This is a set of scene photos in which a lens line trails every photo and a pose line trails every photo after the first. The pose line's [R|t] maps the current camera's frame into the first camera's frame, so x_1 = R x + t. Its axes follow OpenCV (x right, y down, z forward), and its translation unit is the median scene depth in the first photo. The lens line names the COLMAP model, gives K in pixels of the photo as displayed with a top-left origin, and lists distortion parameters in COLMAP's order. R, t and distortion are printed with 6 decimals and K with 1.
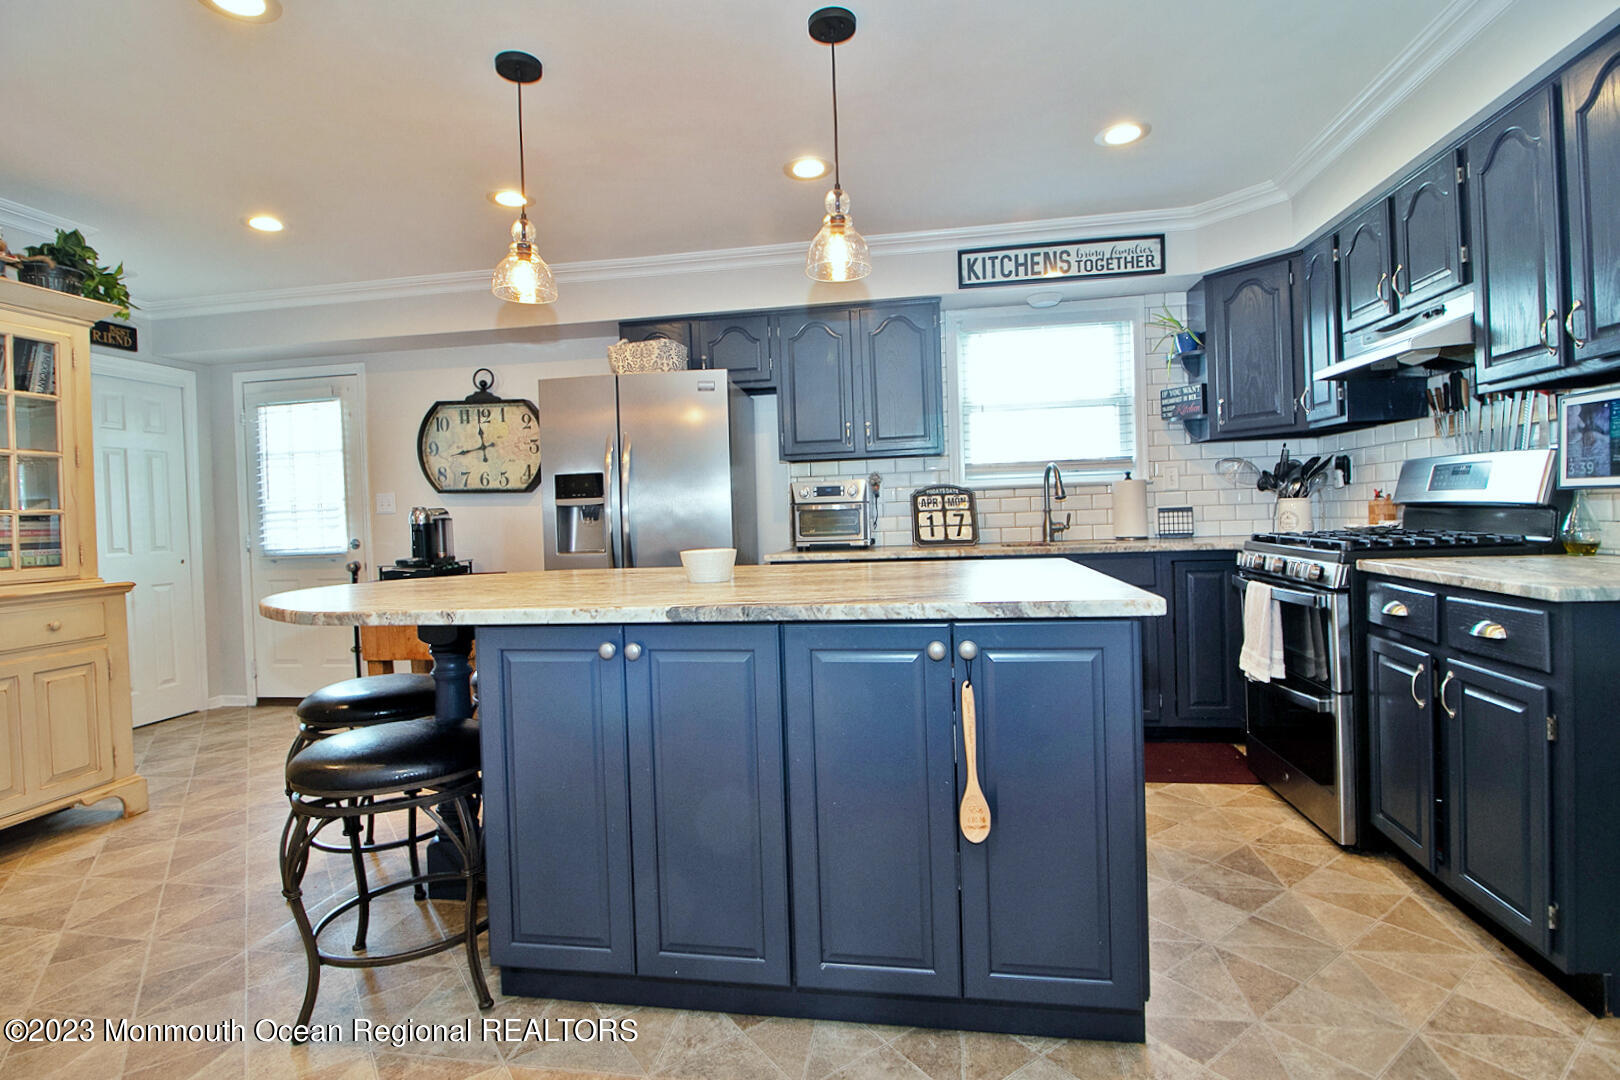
lens RADIAL K [[791.6, 0, 806.8], [0, 791.6, 526.1], [0, 0, 1]] dist [-0.006430, -0.008979]
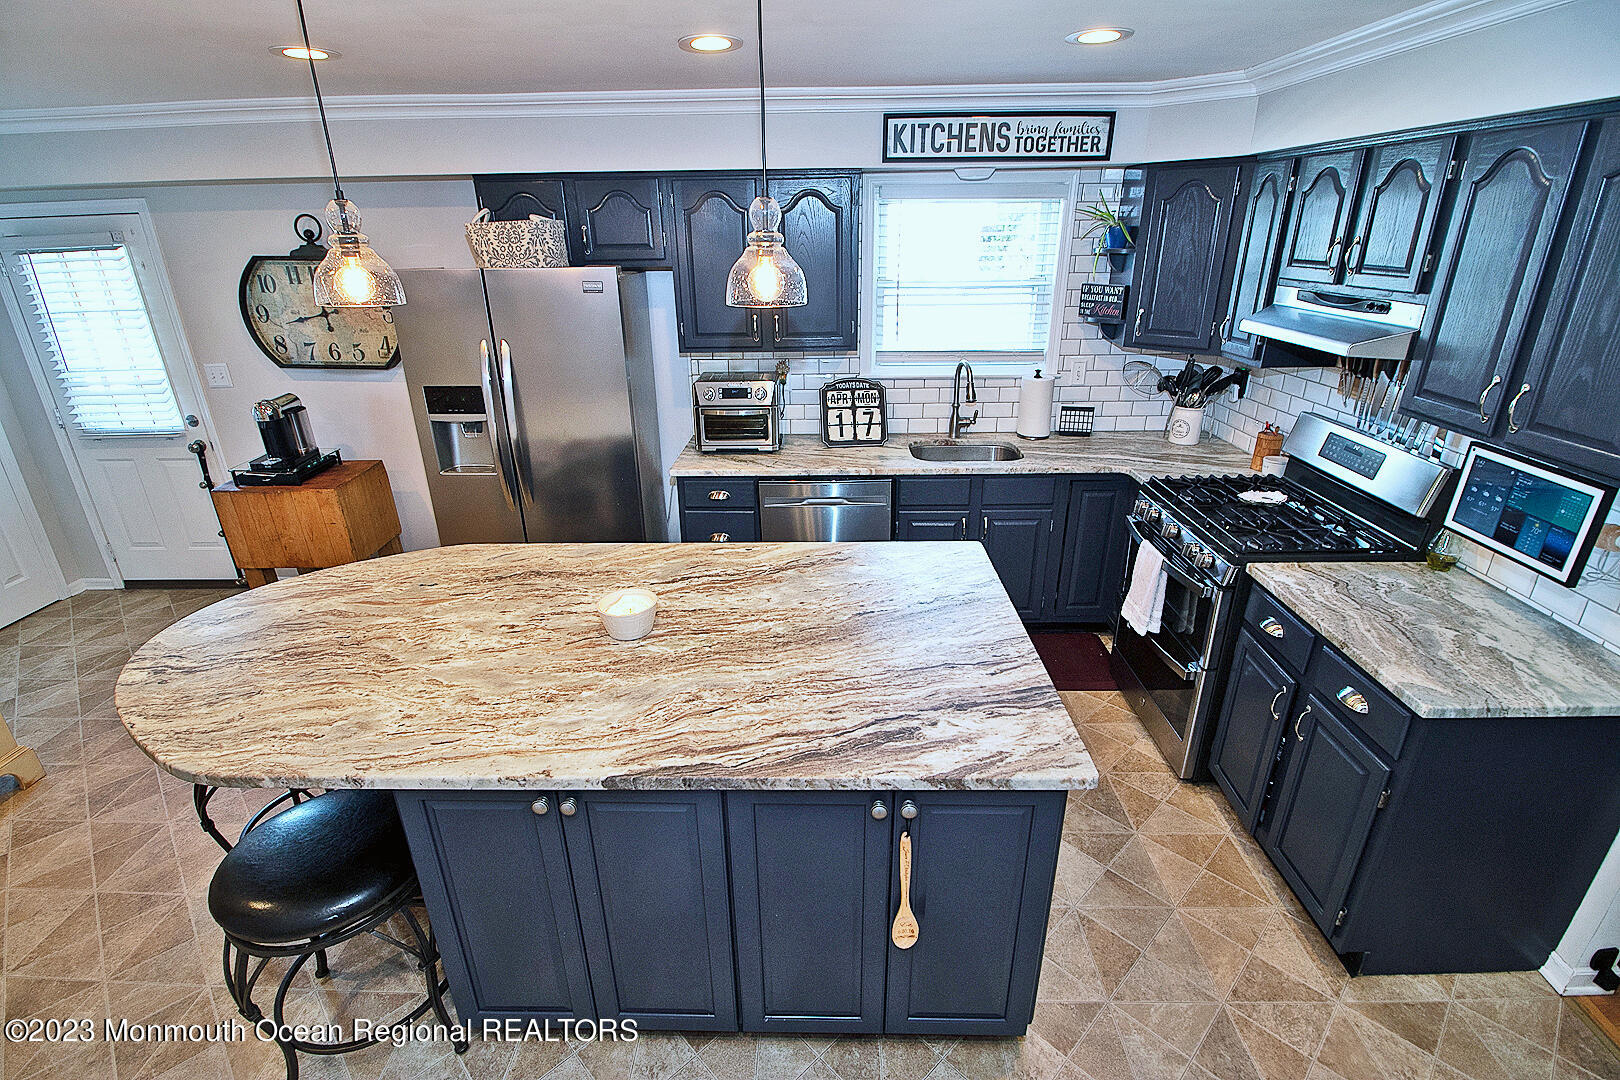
lens RADIAL K [[754.3, 0, 809.3], [0, 754.3, 549.1], [0, 0, 1]] dist [-0.004792, -0.011021]
pose [[0.988737, -0.037403, 0.144917, -0.022933], [-0.019400, 0.928071, 0.371897, -0.221720], [-0.148403, -0.370519, 0.916893, 0.104857]]
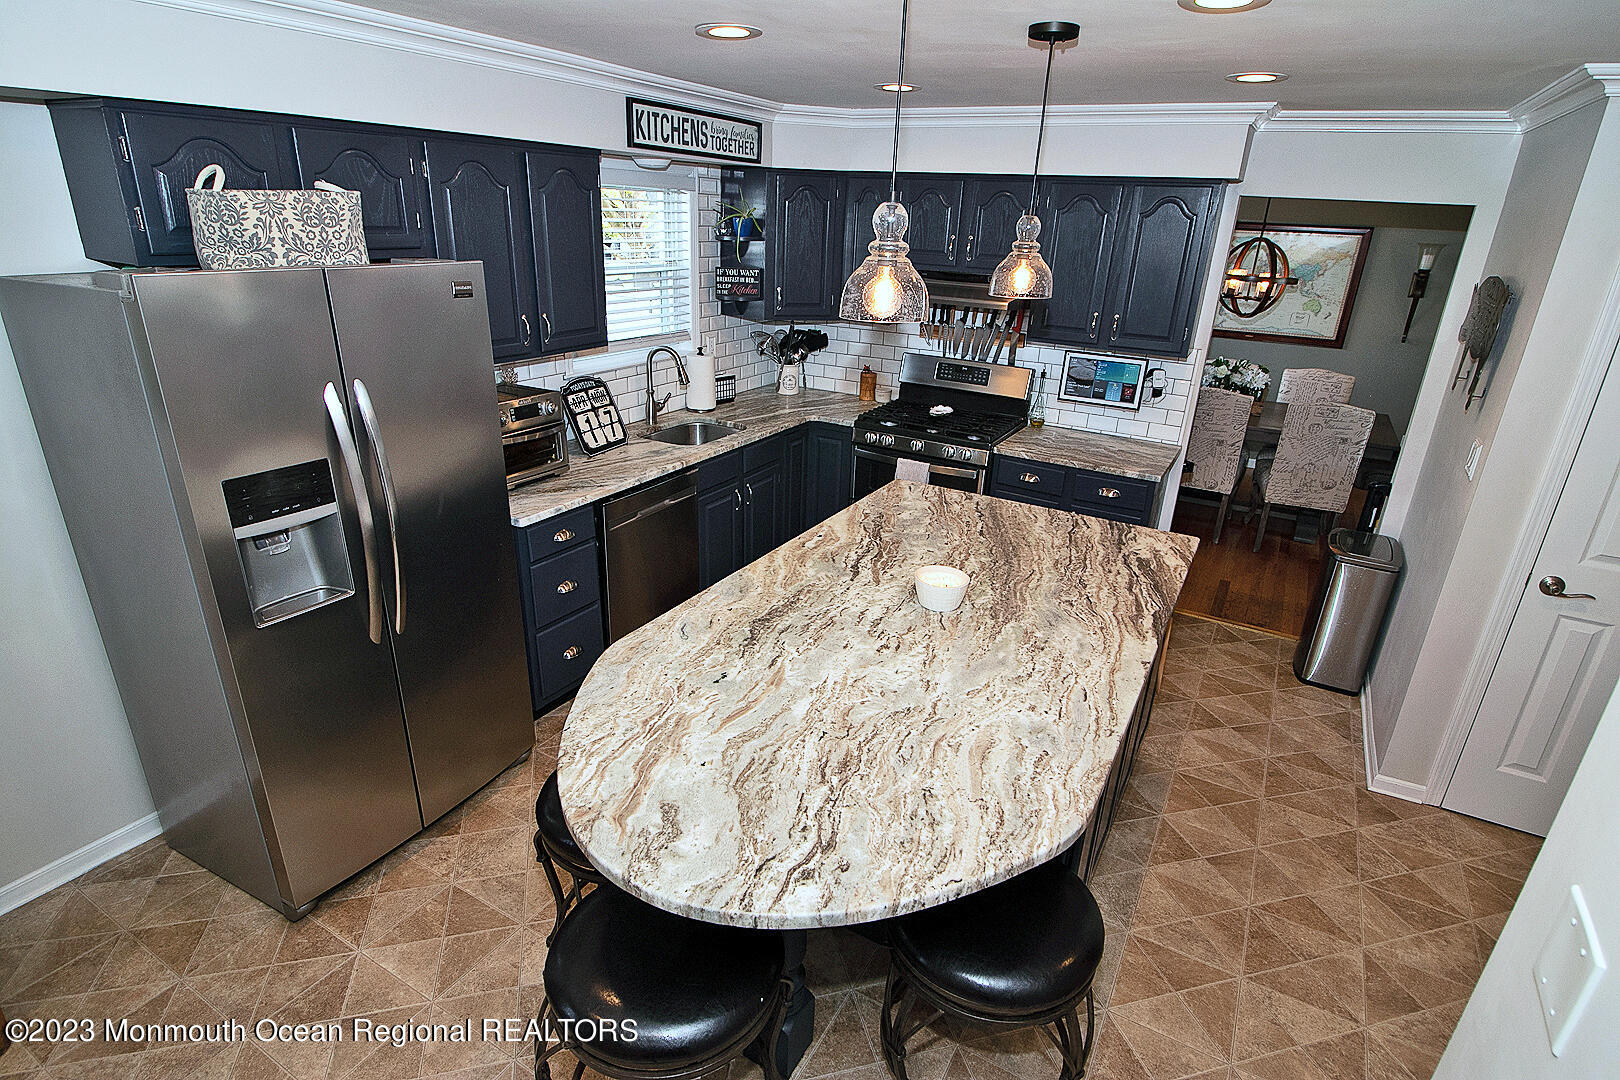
lens RADIAL K [[845.3, 0, 820.0], [0, 845.3, 546.4], [0, 0, 1]] dist [0.004224, -0.002321]
pose [[0.336770, -0.303968, 0.891173, -0.686808], [-0.037895, 0.941316, 0.335392, -0.220684], [-0.940824, -0.146721, 0.305488, 0.500548]]
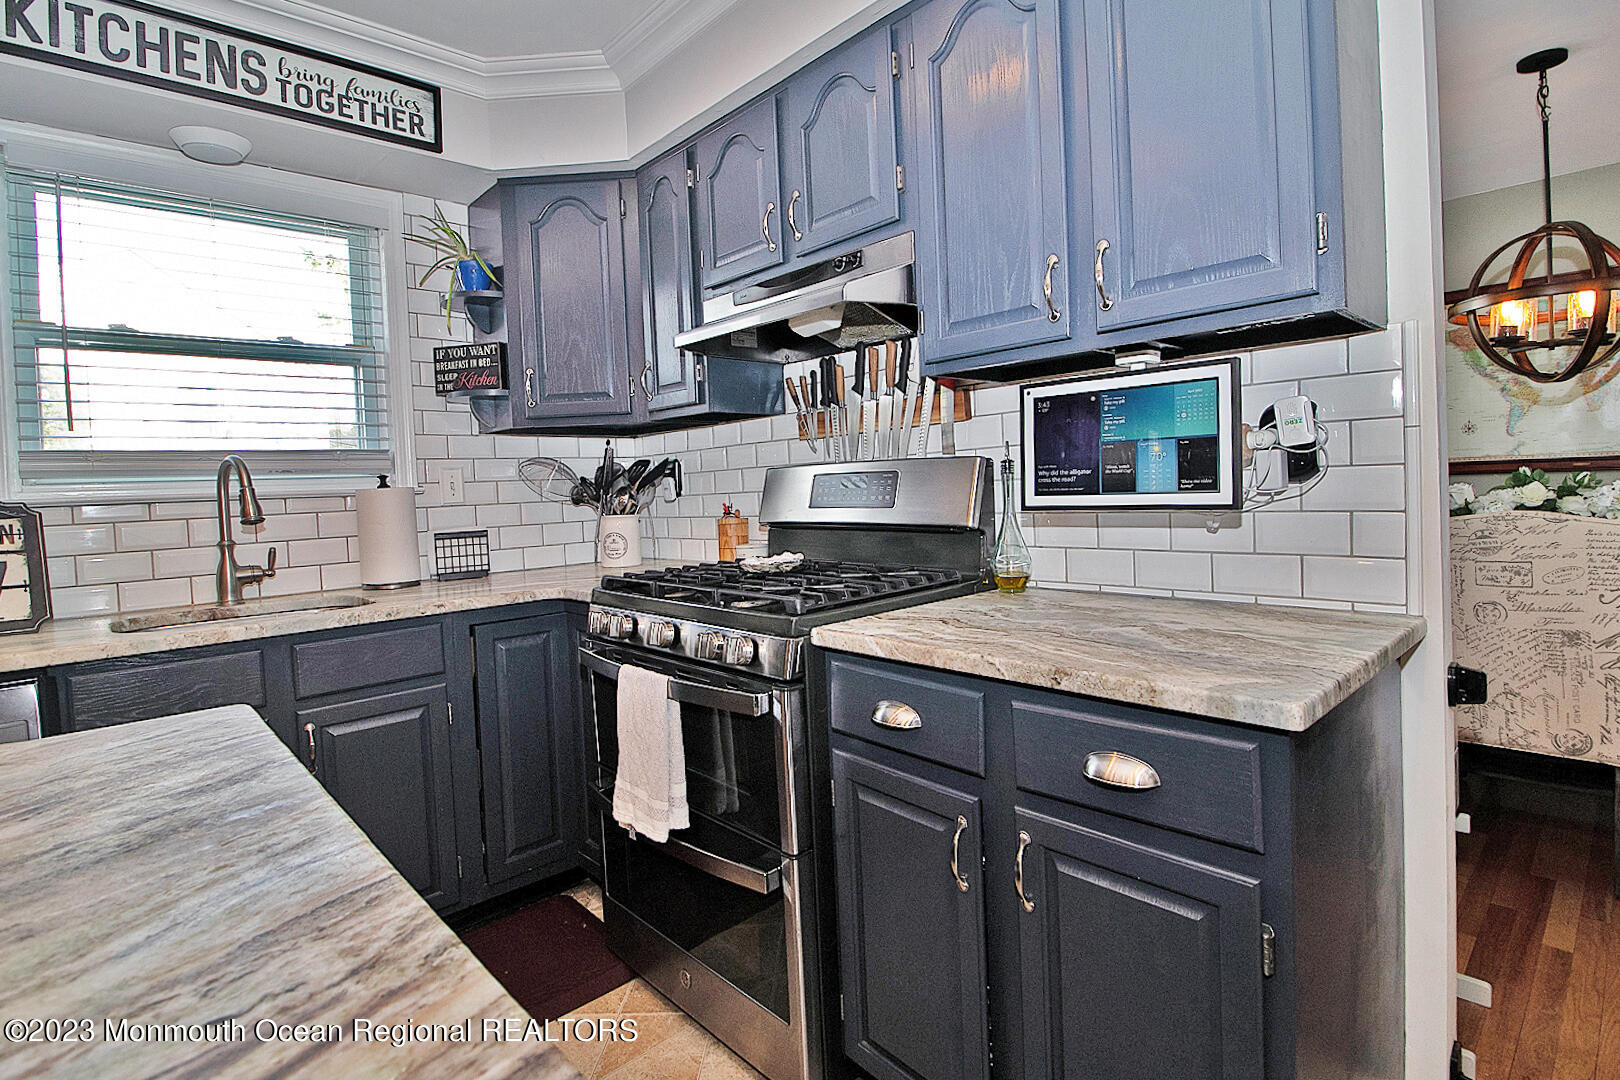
lens RADIAL K [[791.6, 0, 814.2], [0, 791.6, 506.8], [0, 0, 1]] dist [-0.006430, -0.008979]
pose [[0.611494, -0.011240, 0.791169, 0.142413], [0.034025, 0.999348, -0.012100, -0.027788], [-0.790517, 0.034318, 0.611477, 0.405010]]
